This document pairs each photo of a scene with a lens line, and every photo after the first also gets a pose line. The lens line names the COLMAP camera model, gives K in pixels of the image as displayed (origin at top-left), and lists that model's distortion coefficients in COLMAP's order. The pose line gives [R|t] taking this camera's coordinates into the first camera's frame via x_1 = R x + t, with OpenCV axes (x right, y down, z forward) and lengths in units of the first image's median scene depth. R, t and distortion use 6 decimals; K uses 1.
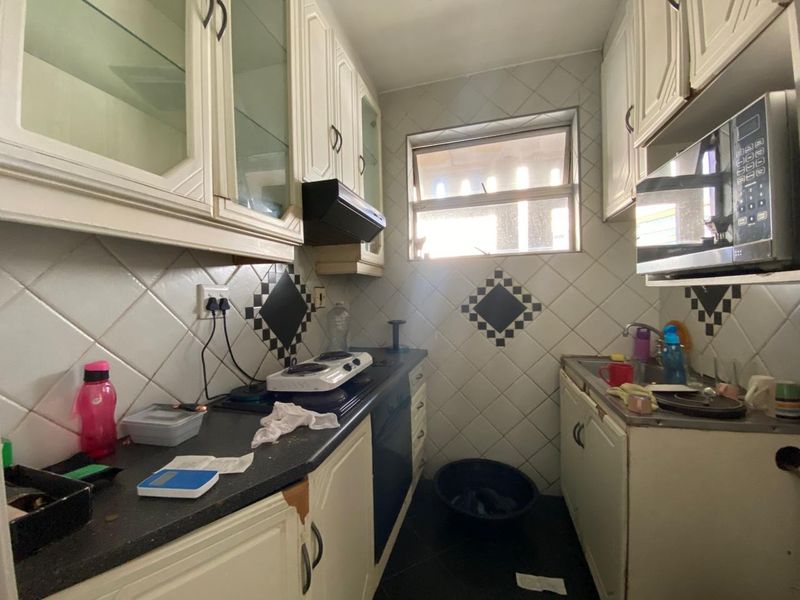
lens RADIAL K [[316.9, 0, 399.3], [0, 316.9, 299.1], [0, 0, 1]] dist [0.003050, -0.014266]
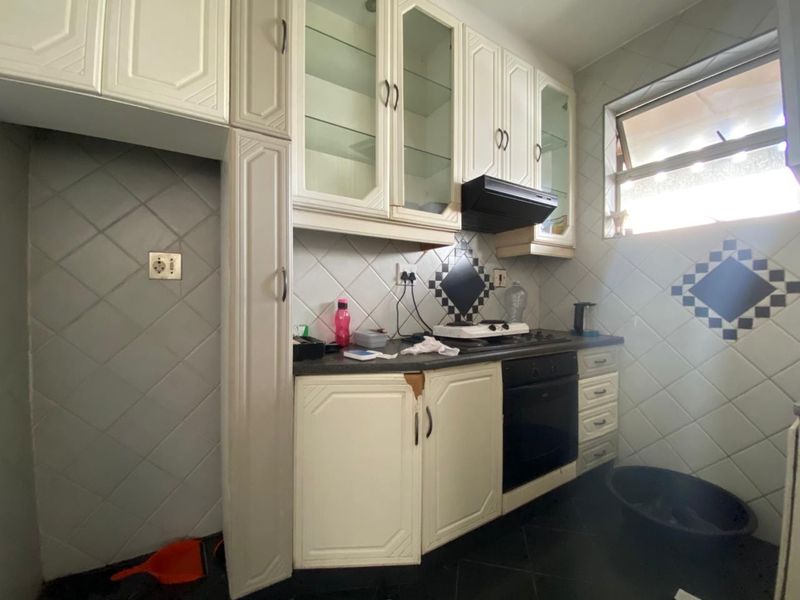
lens RADIAL K [[316.9, 0, 399.3], [0, 316.9, 299.1], [0, 0, 1]] dist [0.003050, -0.014266]
pose [[0.733647, 0.023737, -0.679116, 0.337127], [-0.023047, 0.999684, 0.010044, 0.086655], [0.679140, 0.008283, 0.733962, -0.118456]]
